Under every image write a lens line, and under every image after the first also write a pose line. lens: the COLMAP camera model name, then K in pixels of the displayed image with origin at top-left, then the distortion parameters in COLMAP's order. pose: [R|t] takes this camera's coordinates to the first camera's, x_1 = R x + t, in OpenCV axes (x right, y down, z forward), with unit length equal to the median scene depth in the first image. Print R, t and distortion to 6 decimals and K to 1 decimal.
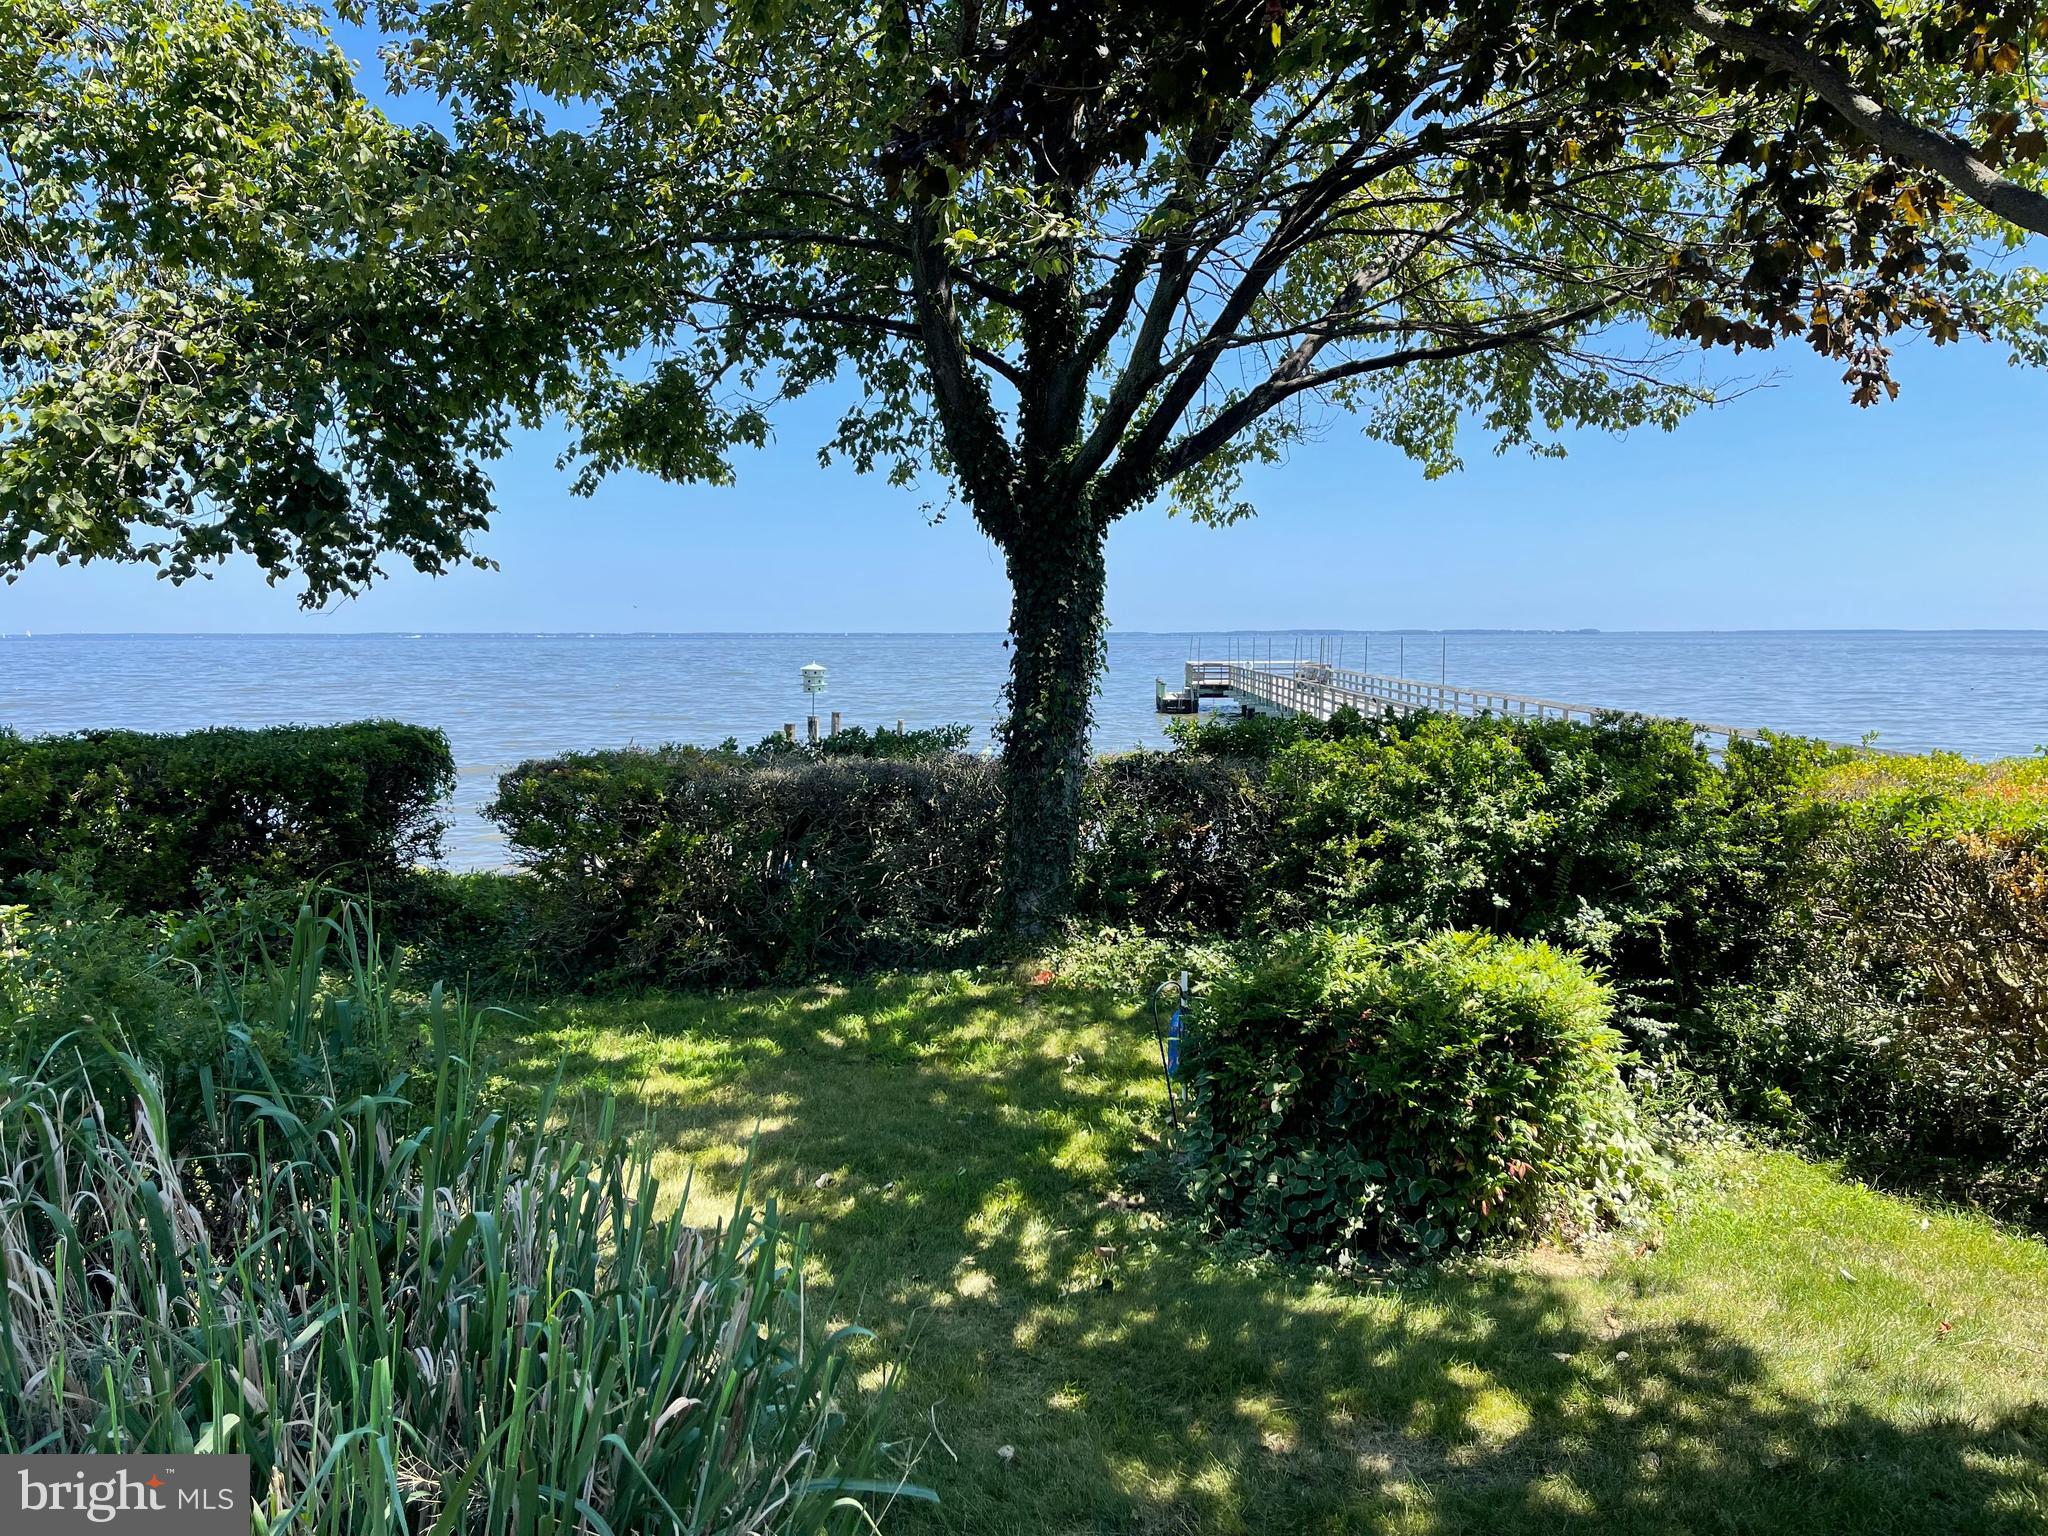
lens RADIAL K [[1517.0, 0, 1042.9], [0, 1517.0, 755.7], [0, 0, 1]] dist [0.051510, -0.059426]
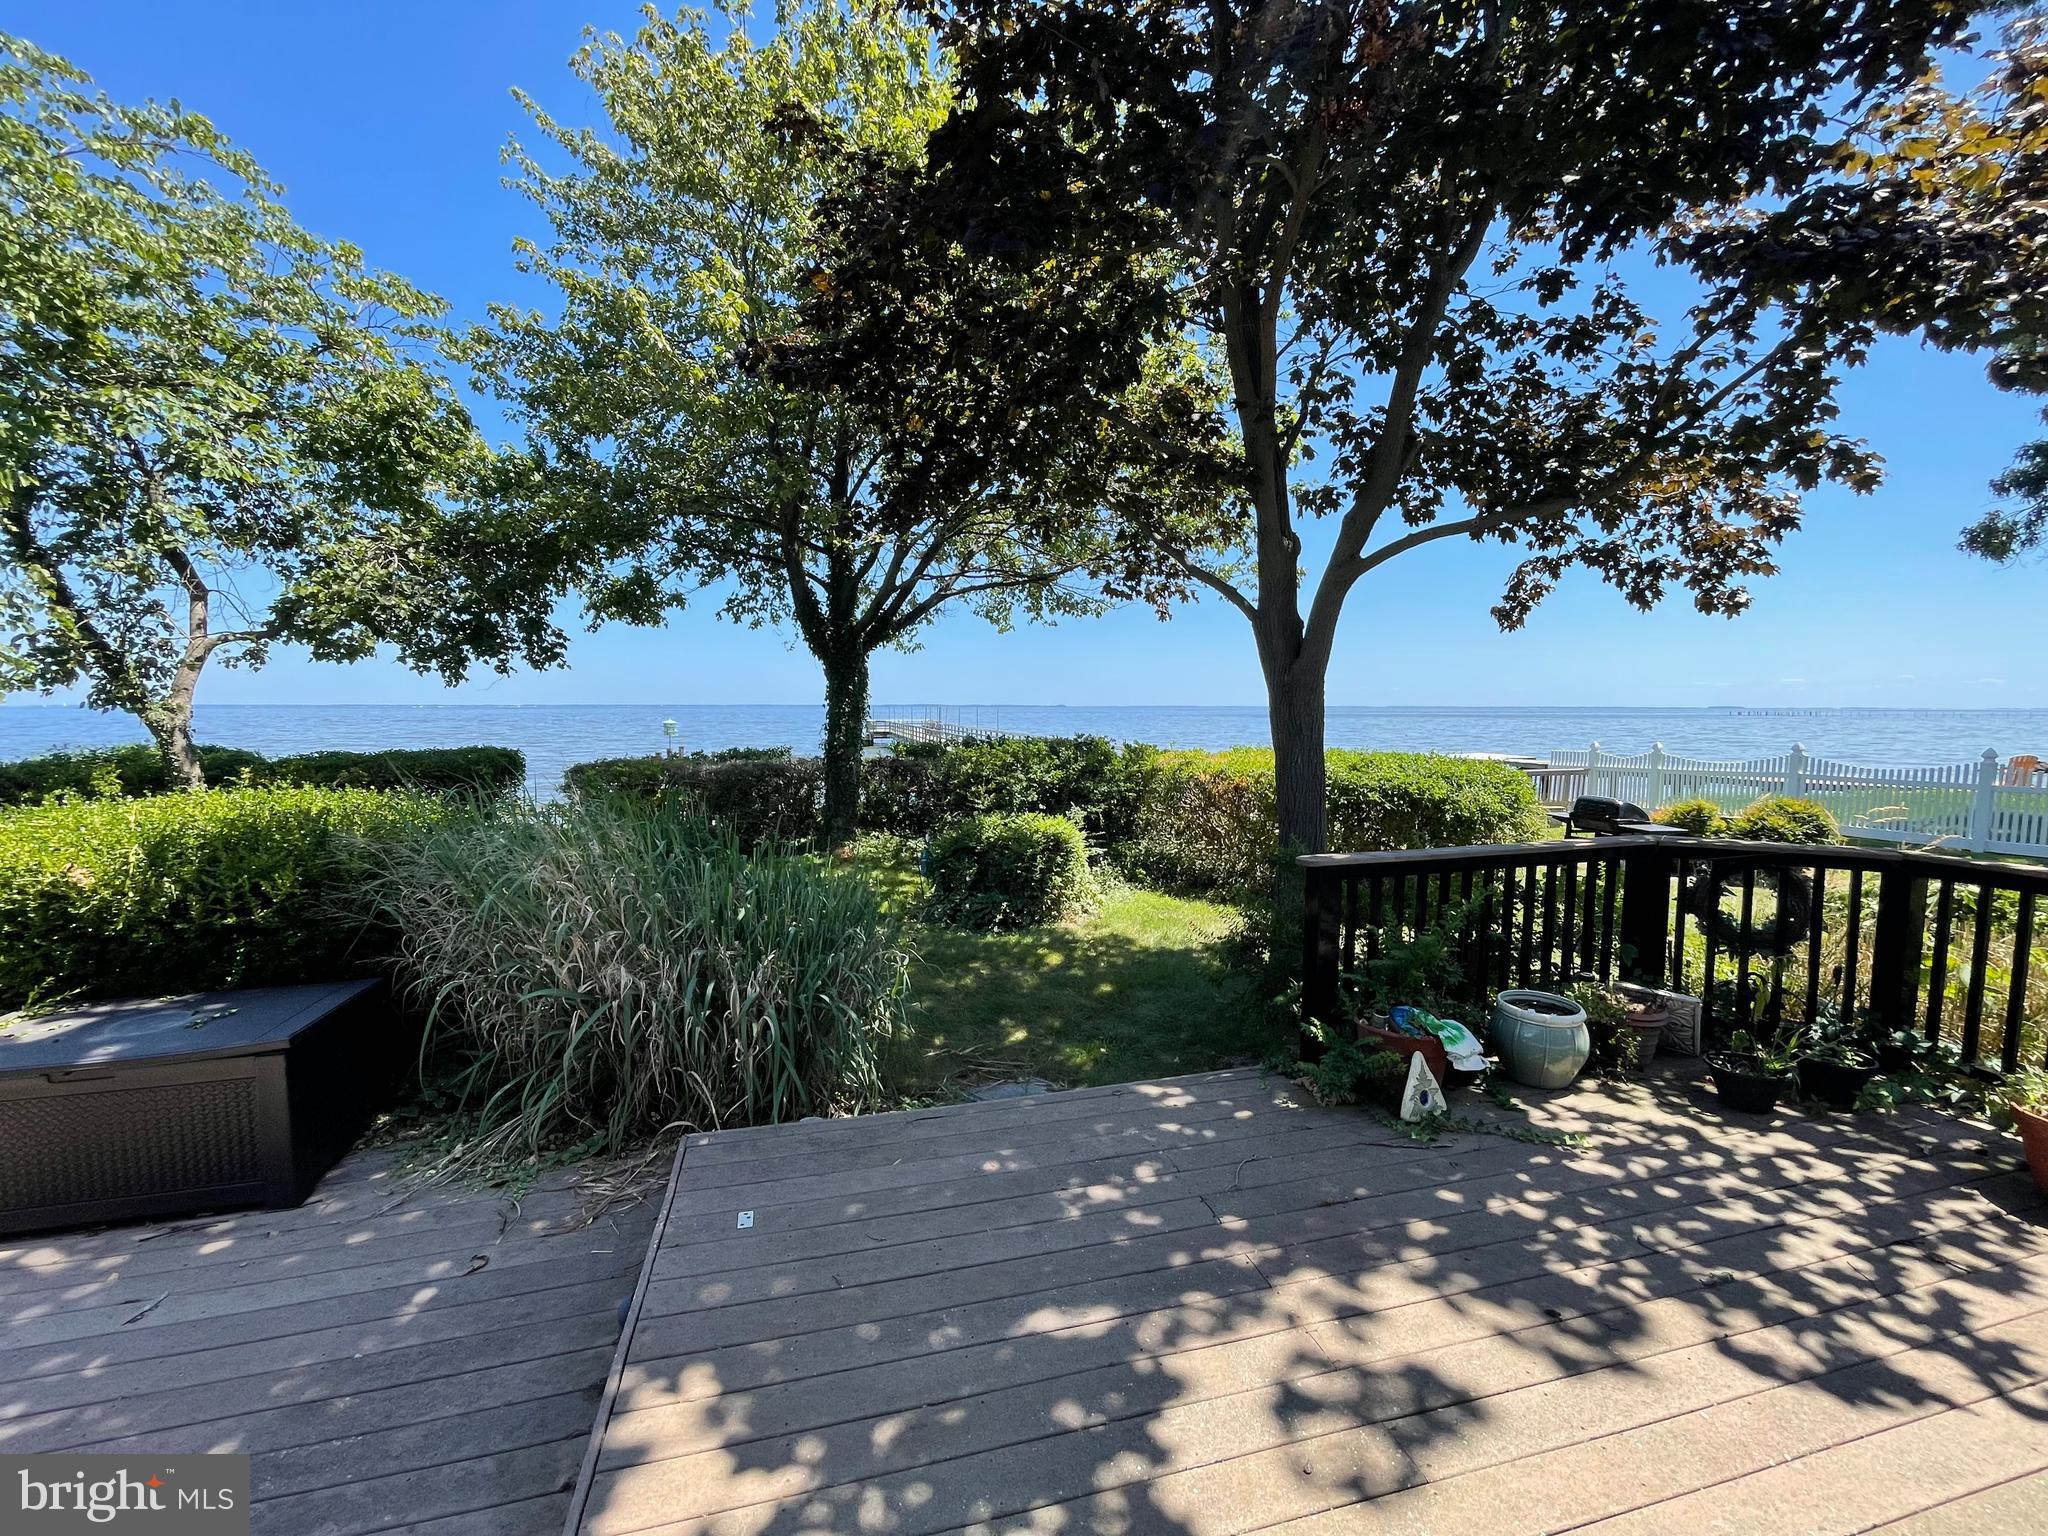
lens RADIAL K [[822.7, 0, 1018.1], [0, 822.7, 775.2], [0, 0, 1]] dist [0.000671, 0.000497]
pose [[0.958175, -0.020476, 0.285448, -0.101967], [0.019499, 0.999790, 0.006262, 0.026574], [-0.285517, -0.000434, 0.958374, -0.240065]]
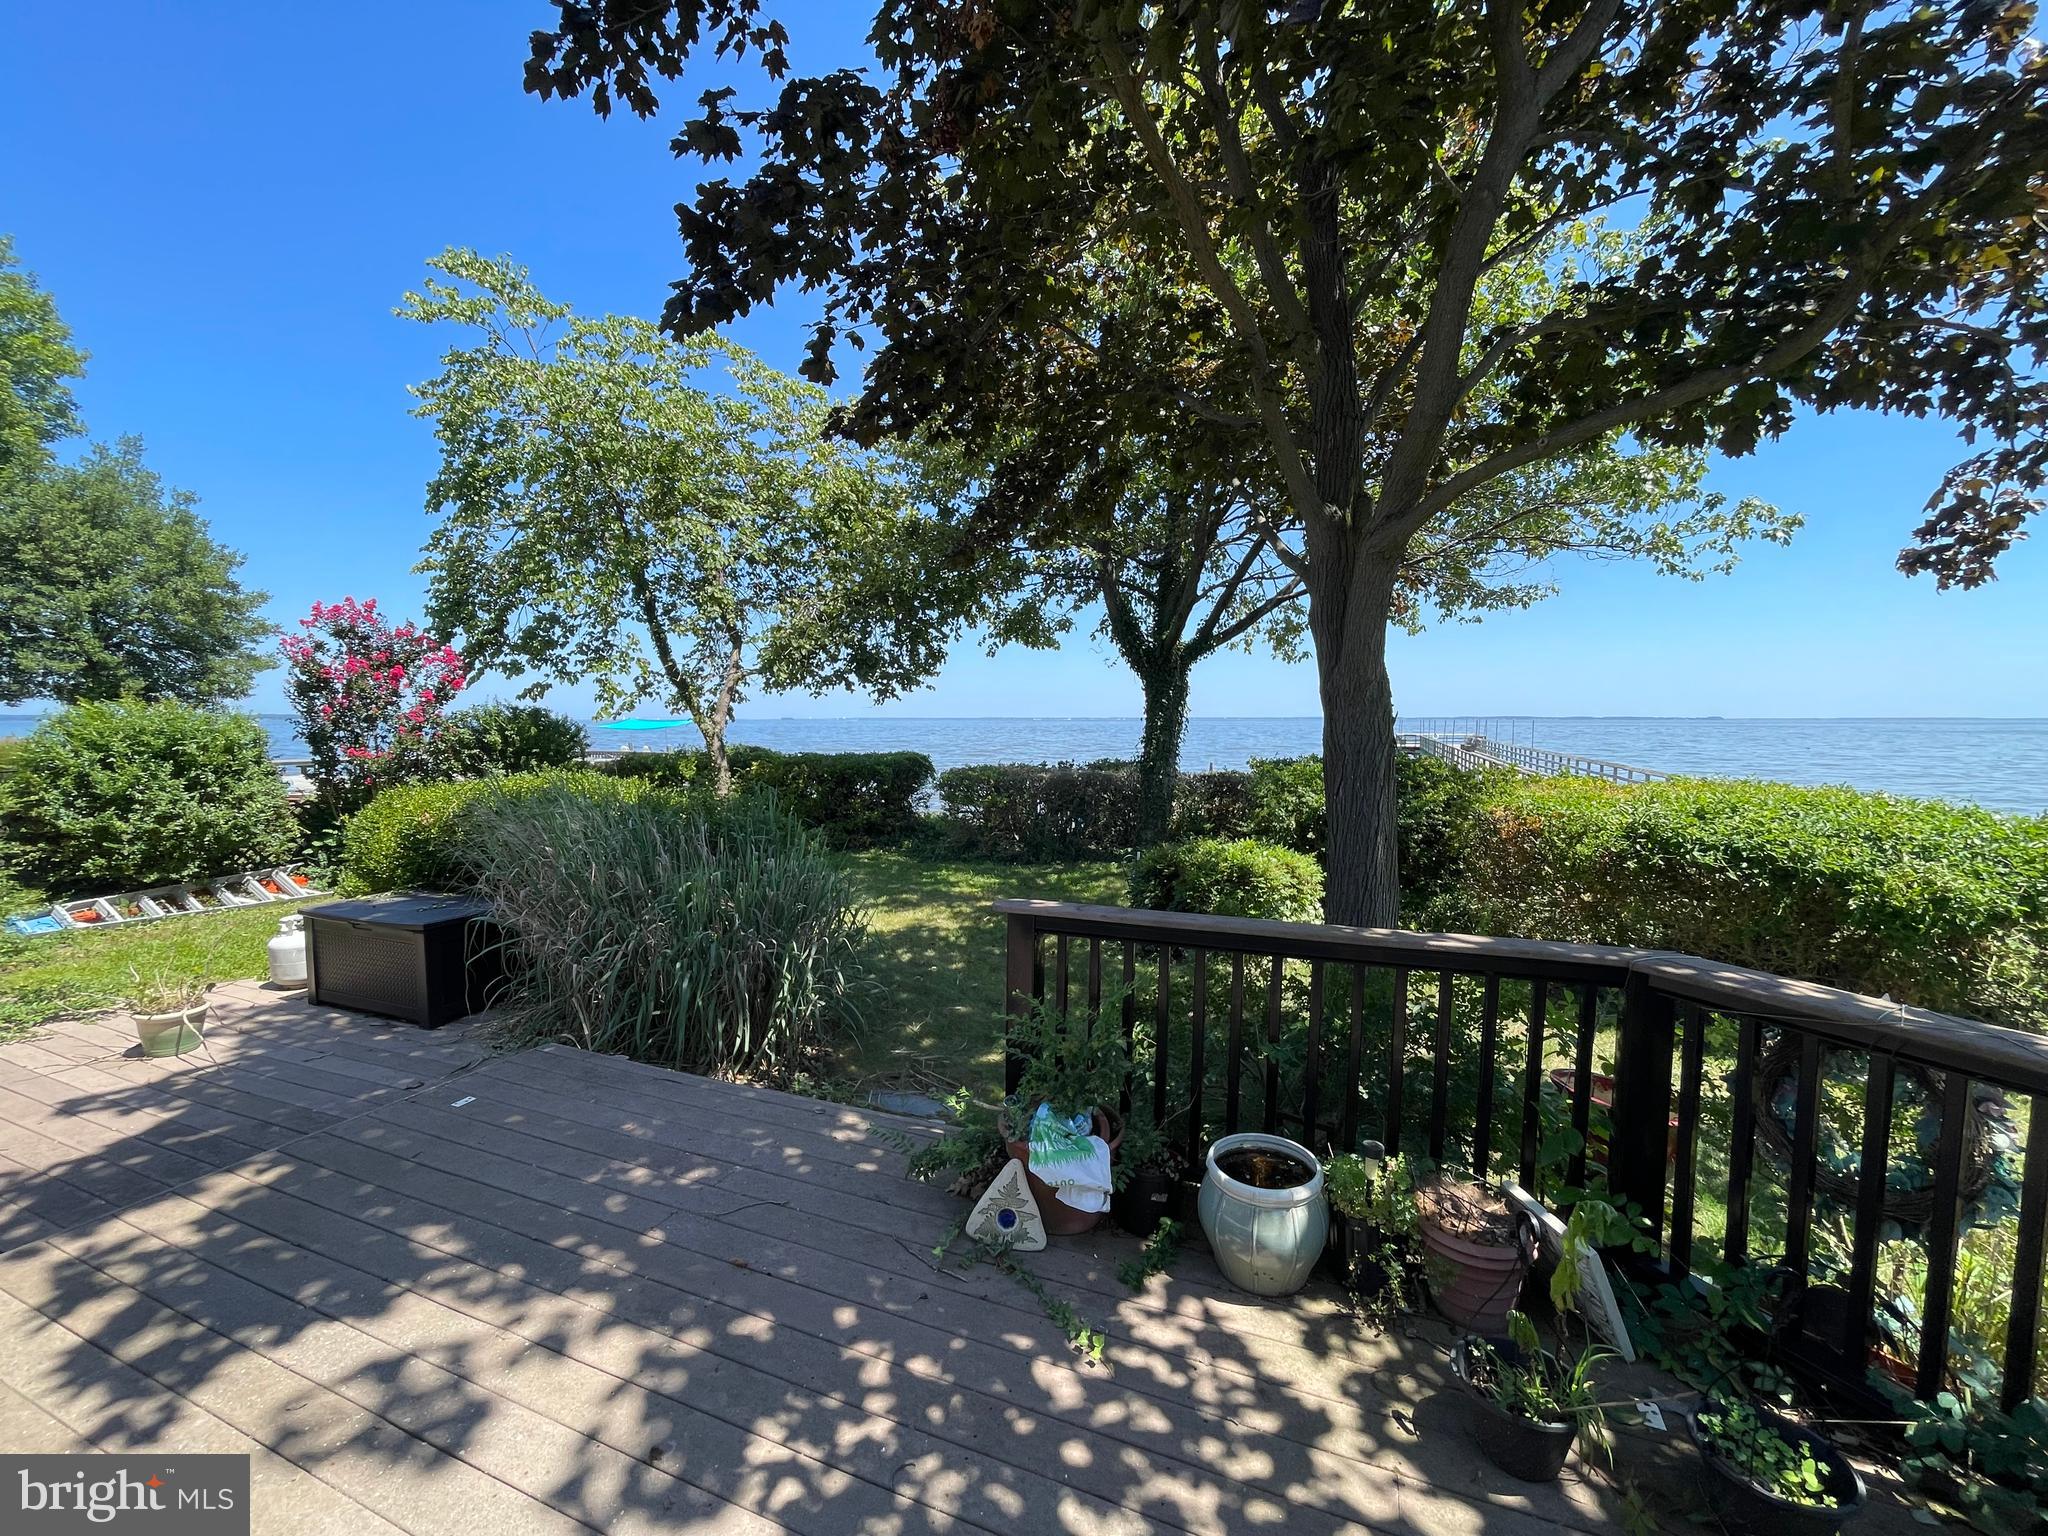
lens RADIAL K [[831.5, 0, 1024.0], [0, 831.5, 768.0], [0, 0, 1]] dist [0.002718, -0.000635]
pose [[0.937430, 0.023394, -0.347386, 0.247090], [-0.030859, 0.999396, -0.015971, 0.023445], [0.346803, 0.025691, 0.937586, -0.217815]]
